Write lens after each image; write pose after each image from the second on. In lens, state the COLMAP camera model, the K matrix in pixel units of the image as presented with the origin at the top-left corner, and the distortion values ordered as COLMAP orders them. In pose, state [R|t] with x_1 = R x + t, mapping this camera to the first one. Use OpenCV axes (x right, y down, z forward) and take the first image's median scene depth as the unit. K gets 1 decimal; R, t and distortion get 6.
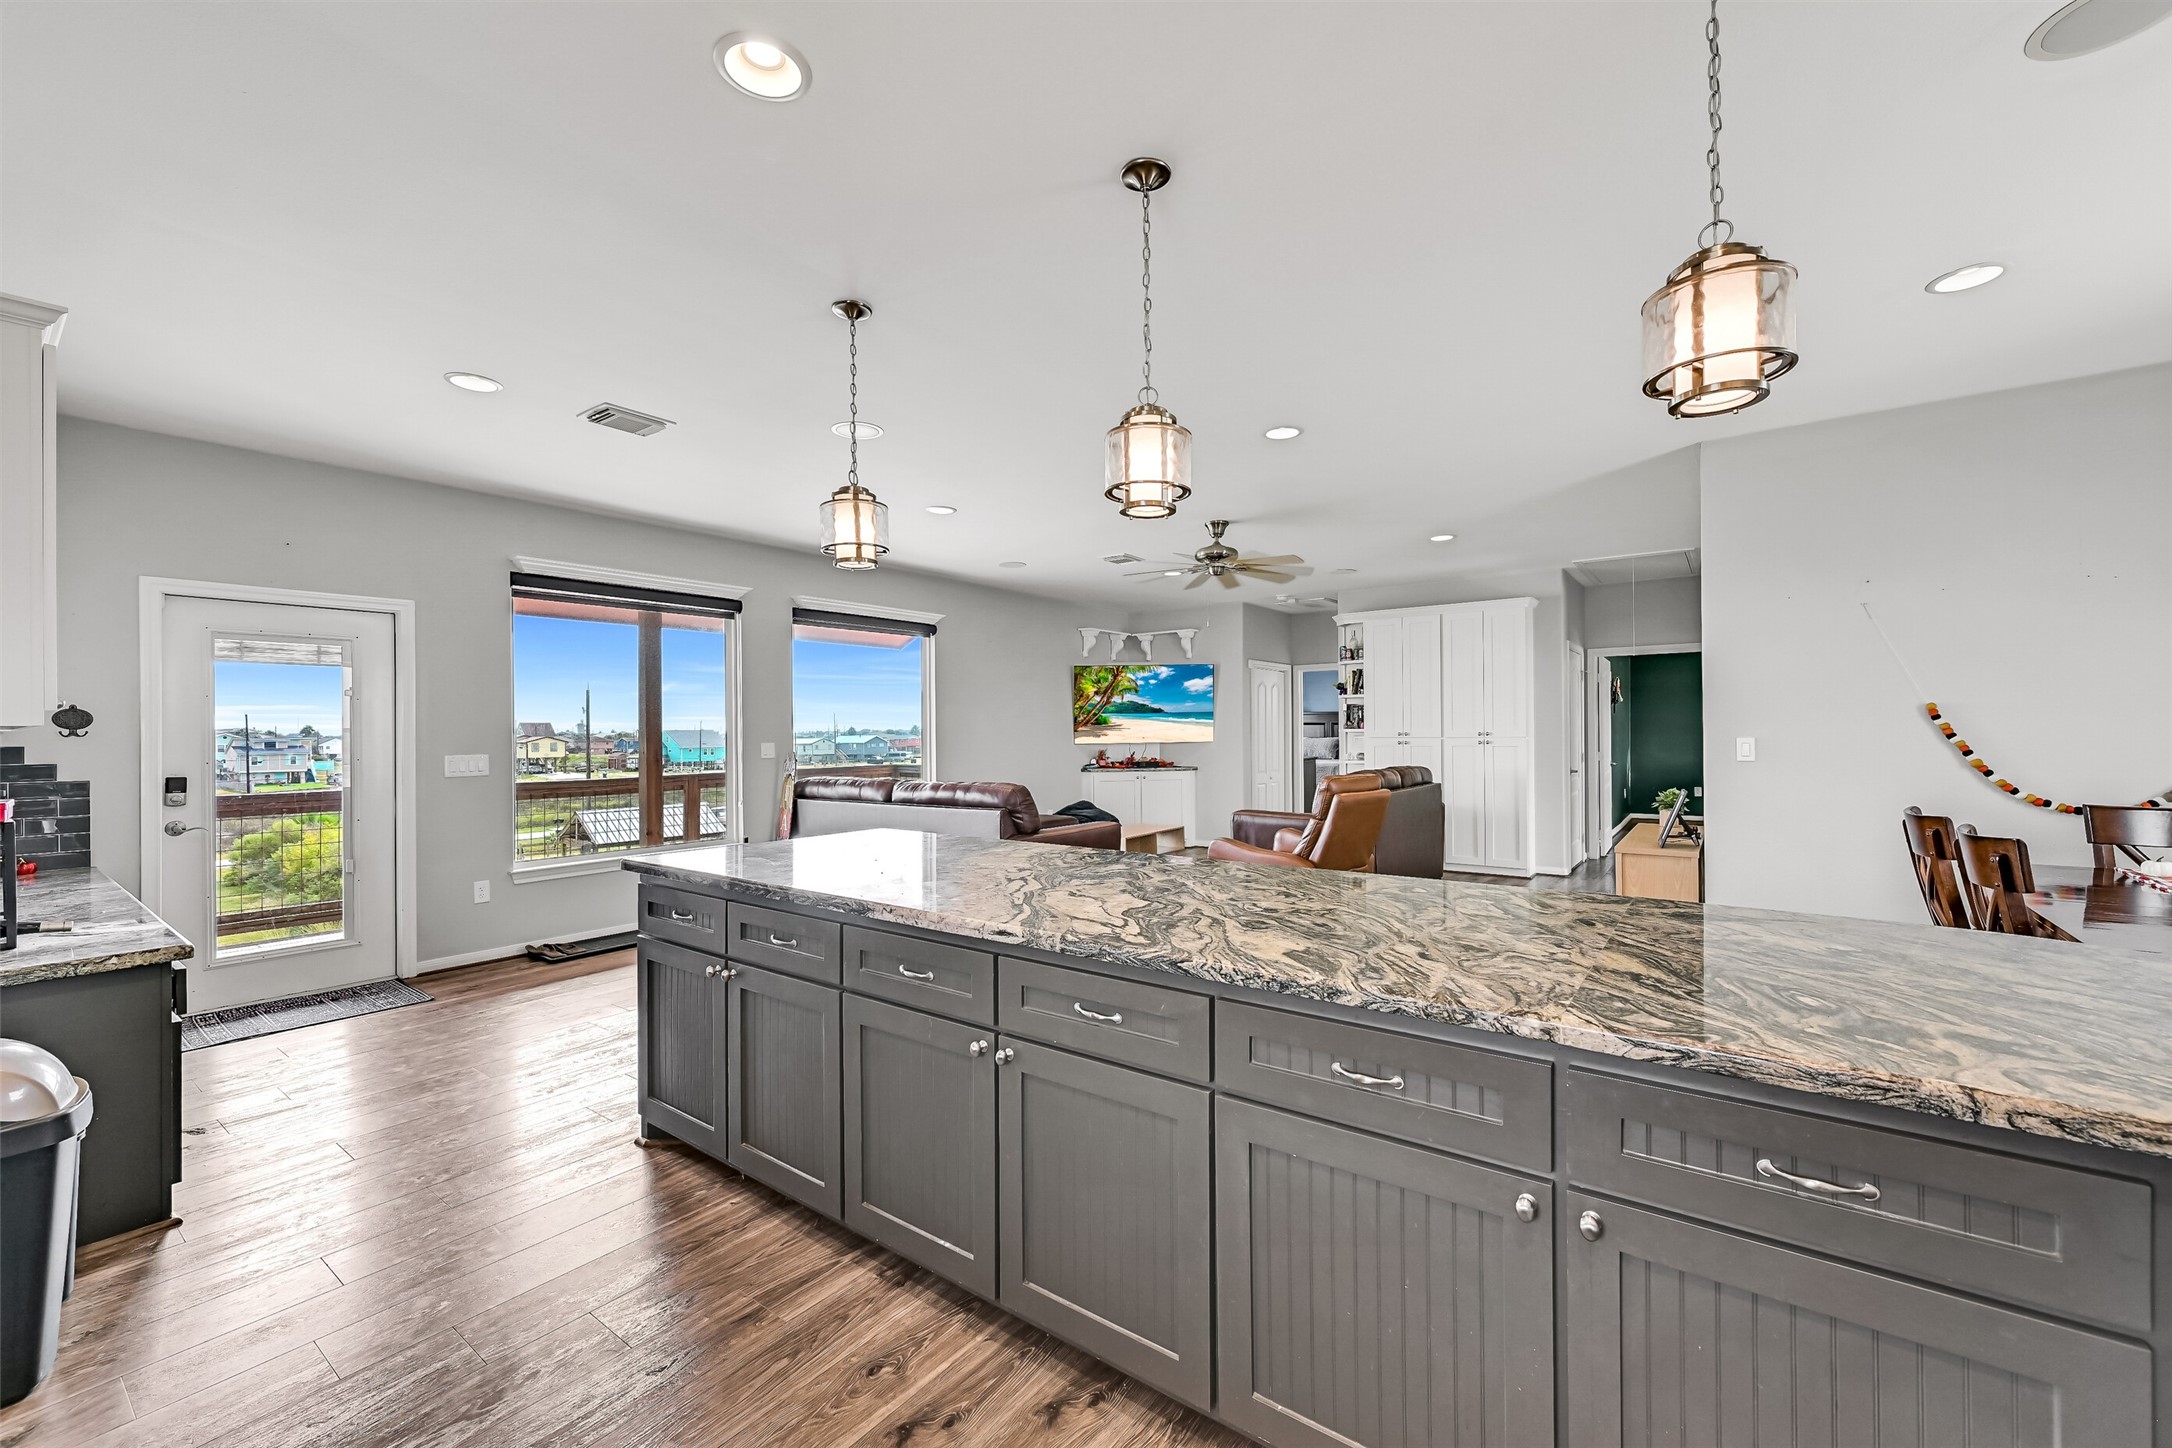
lens RADIAL K [[874.8, 0, 1088.3], [0, 874.8, 721.5], [0, 0, 1]] dist [-0.002462, -0.000060]
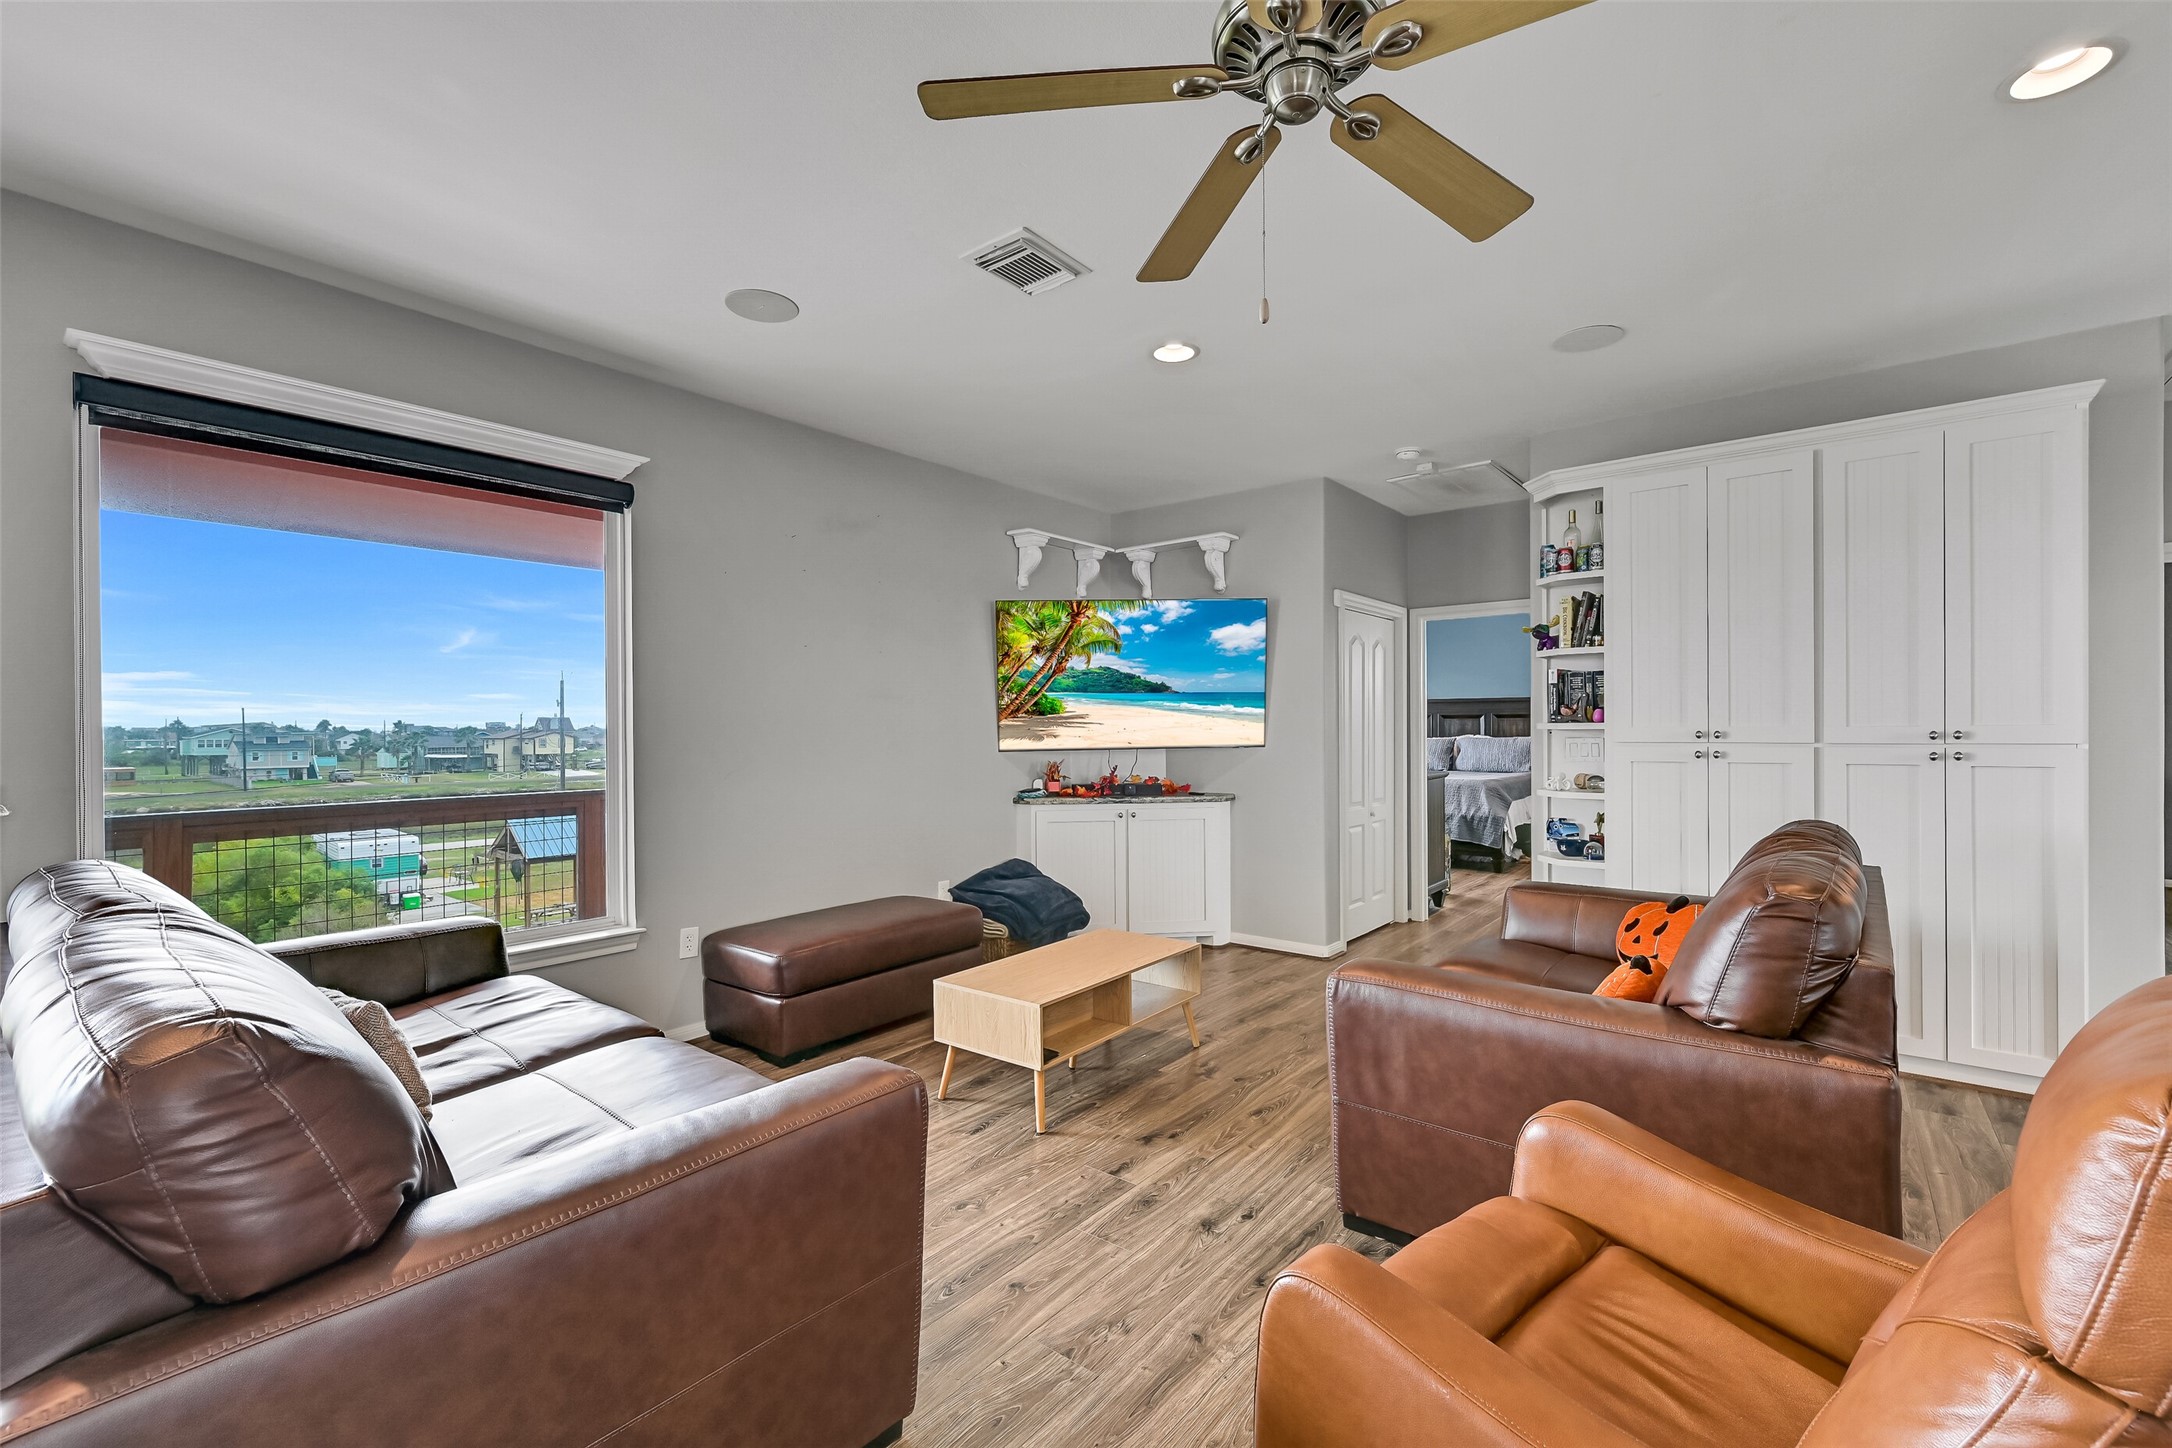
lens RADIAL K [[874.8, 0, 1090.4], [0, 874.8, 720.8], [0, 0, 1]] dist [-0.002462, -0.000060]
pose [[0.999569, 0.001489, -0.029319, 0.054189], [-0.001397, 0.999994, 0.003156, 0.006165], [0.029324, -0.003114, 0.999565, 0.487983]]
